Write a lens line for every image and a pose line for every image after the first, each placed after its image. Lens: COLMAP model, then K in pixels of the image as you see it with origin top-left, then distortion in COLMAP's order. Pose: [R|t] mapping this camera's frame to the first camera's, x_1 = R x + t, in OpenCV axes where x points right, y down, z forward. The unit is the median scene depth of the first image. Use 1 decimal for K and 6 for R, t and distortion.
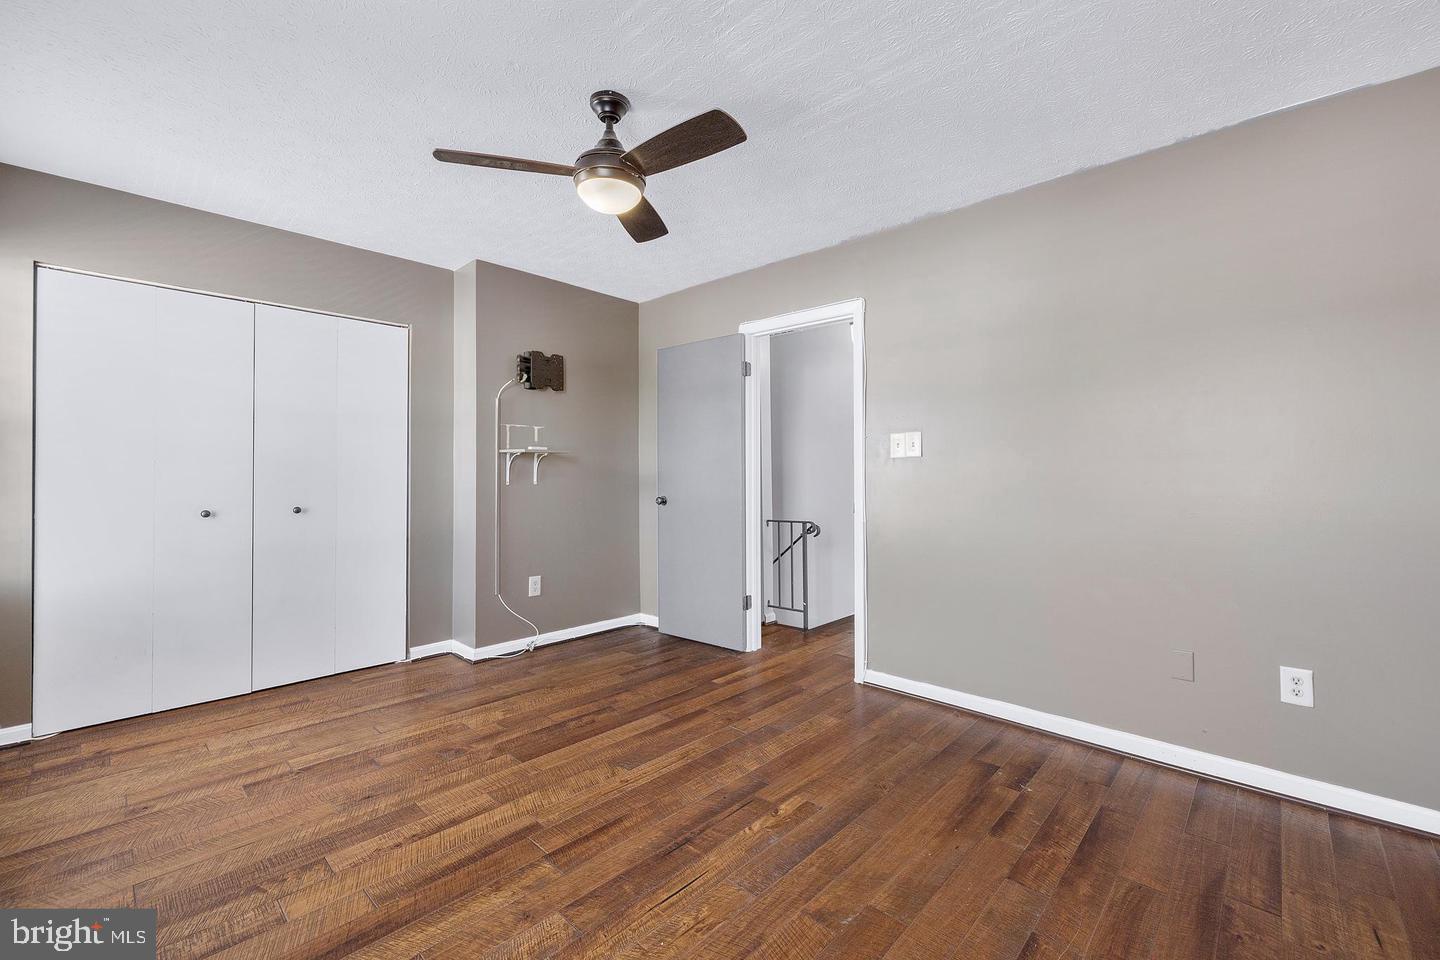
lens RADIAL K [[615.2, 0, 722.0], [0, 615.2, 476.1], [0, 0, 1]] dist [-0.006602, -0.000092]
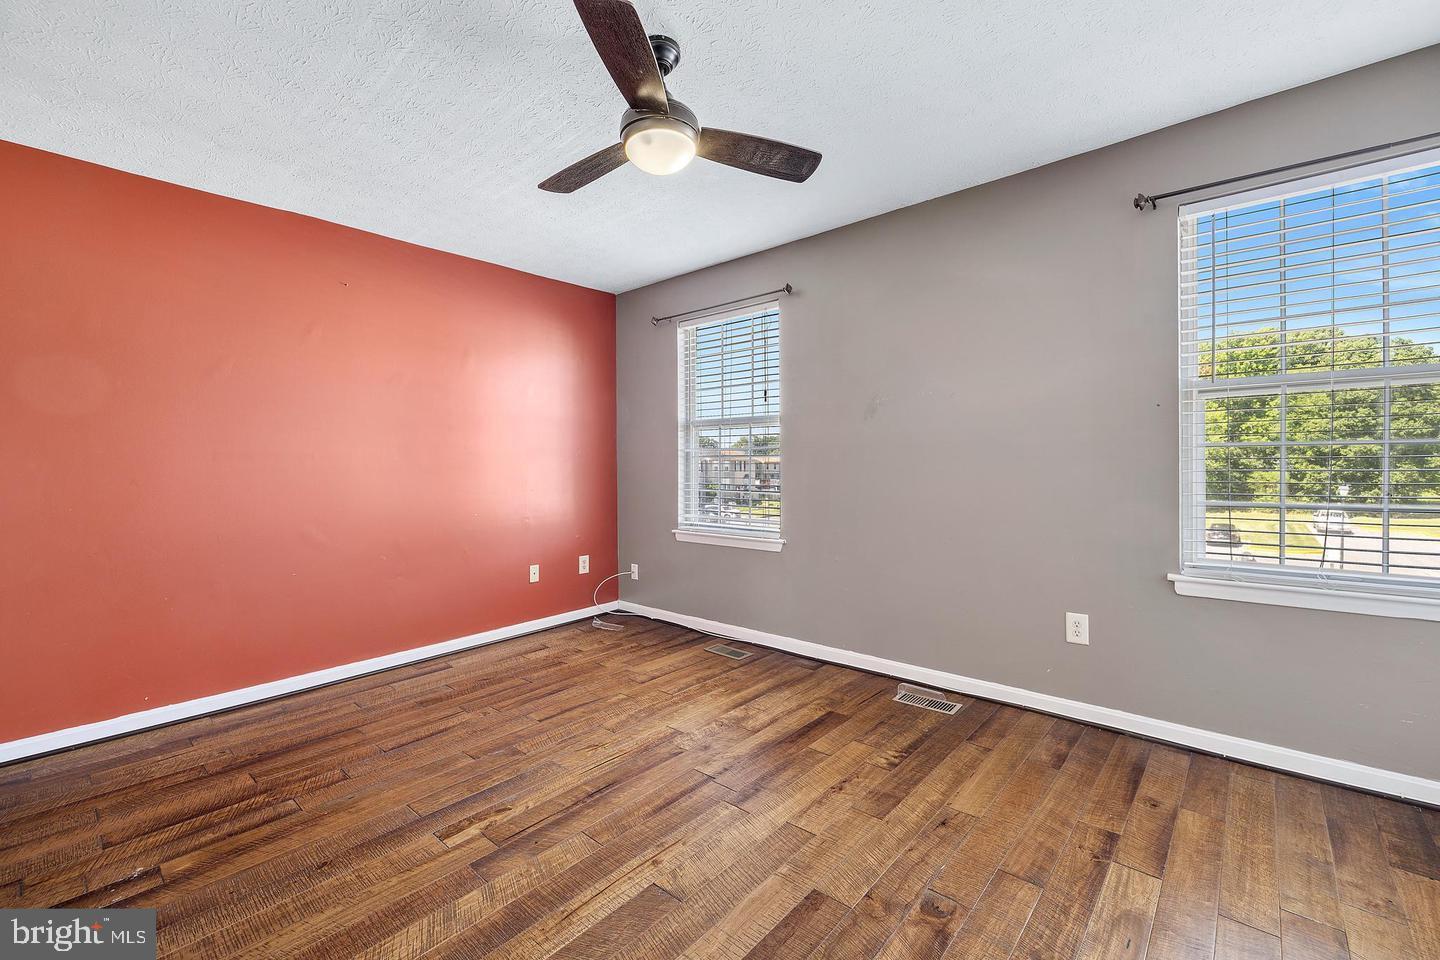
lens RADIAL K [[615.2, 0, 718.3], [0, 615.2, 473.8], [0, 0, 1]] dist [-0.006602, -0.000092]
pose [[-0.999740, 0.011077, -0.019912, -0.246714], [0.010755, 0.999811, 0.016219, 0.000981], [0.020088, 0.016000, -0.999670, 1.923754]]
